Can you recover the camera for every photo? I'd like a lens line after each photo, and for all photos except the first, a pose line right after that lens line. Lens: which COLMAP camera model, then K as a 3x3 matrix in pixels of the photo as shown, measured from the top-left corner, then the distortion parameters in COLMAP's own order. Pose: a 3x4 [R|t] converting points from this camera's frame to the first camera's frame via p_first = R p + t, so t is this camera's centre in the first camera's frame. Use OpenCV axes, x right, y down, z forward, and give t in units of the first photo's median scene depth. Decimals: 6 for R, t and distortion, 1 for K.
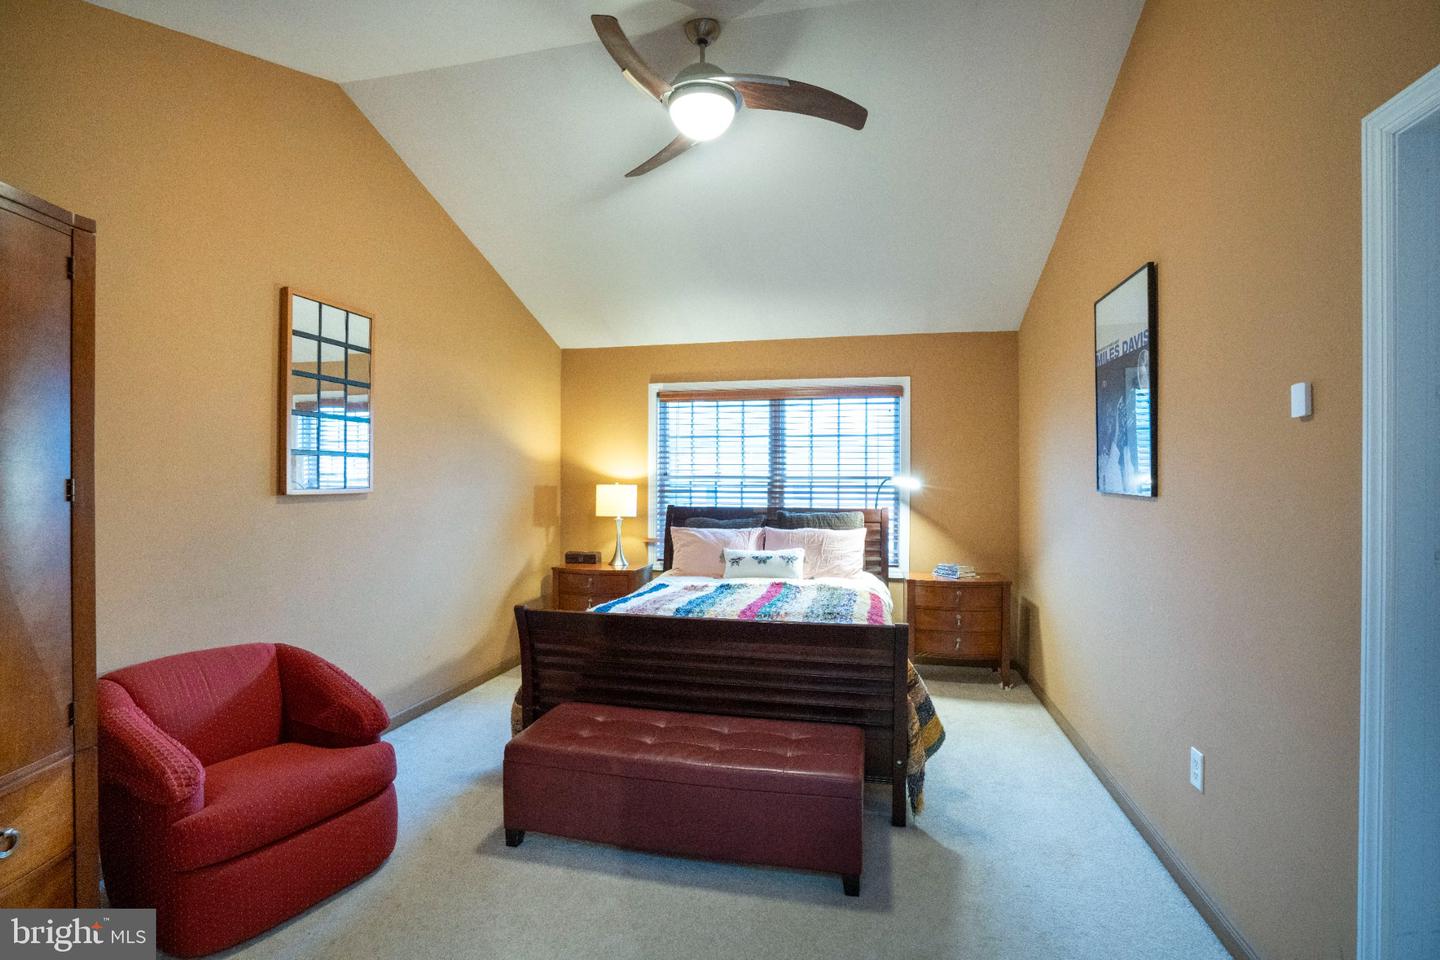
lens RADIAL K [[665.7, 0, 728.5], [0, 665.7, 483.9], [0, 0, 1]] dist [-0.055921, 0.020634]
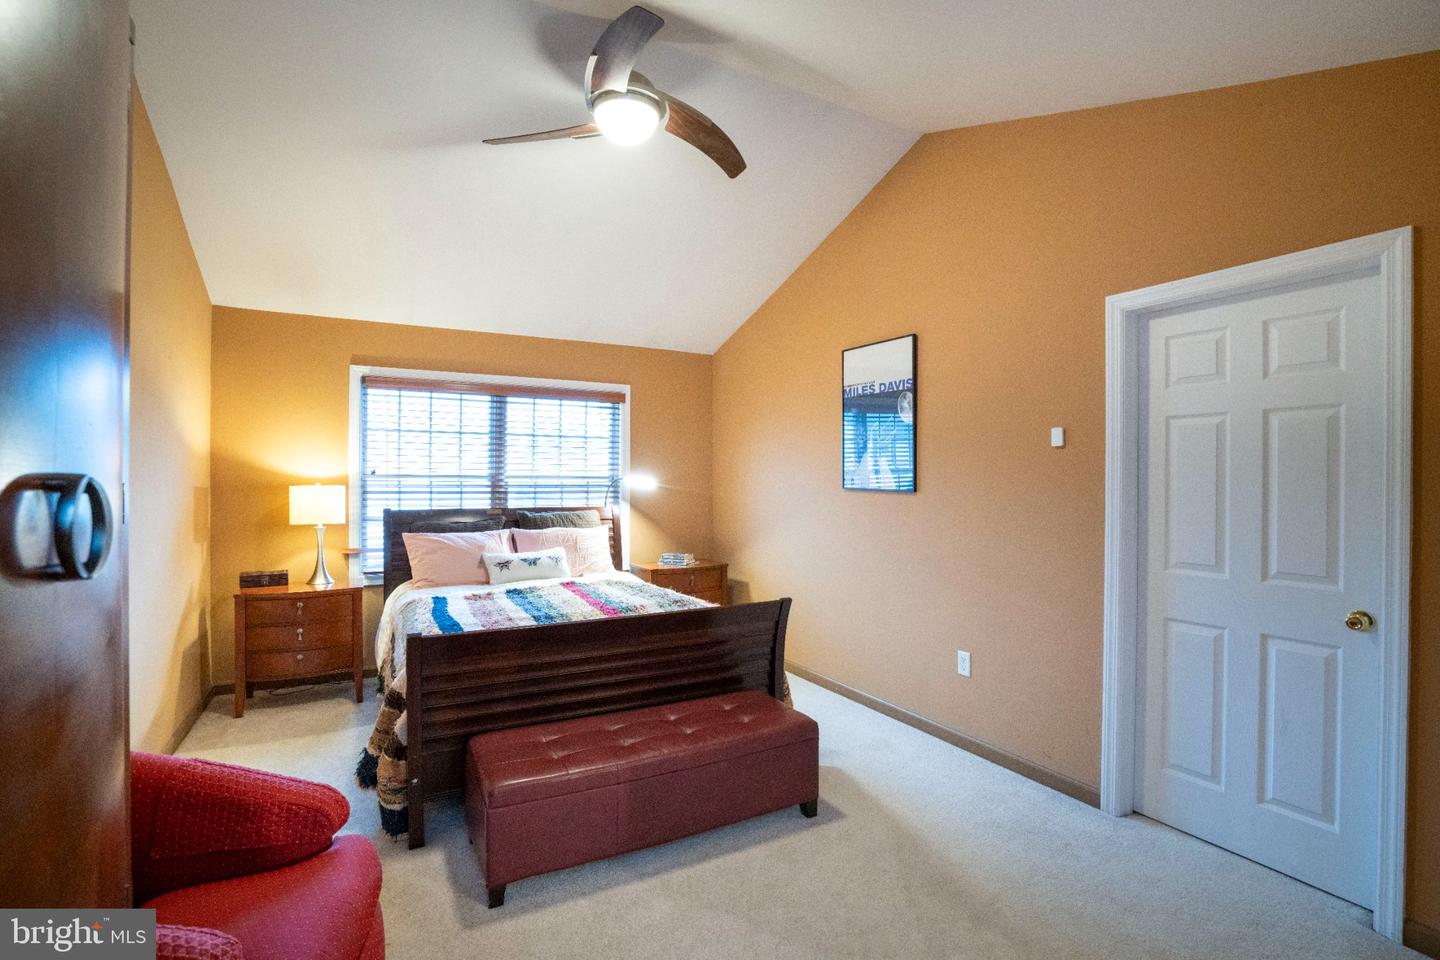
lens RADIAL K [[665.7, 0, 720.3], [0, 665.7, 471.9], [0, 0, 1]] dist [-0.055921, 0.020634]
pose [[0.754423, 0.007637, 0.656344, -0.332244], [0.002823, 0.999885, -0.014878, -0.001955], [-0.656382, 0.013077, 0.754315, 0.074996]]
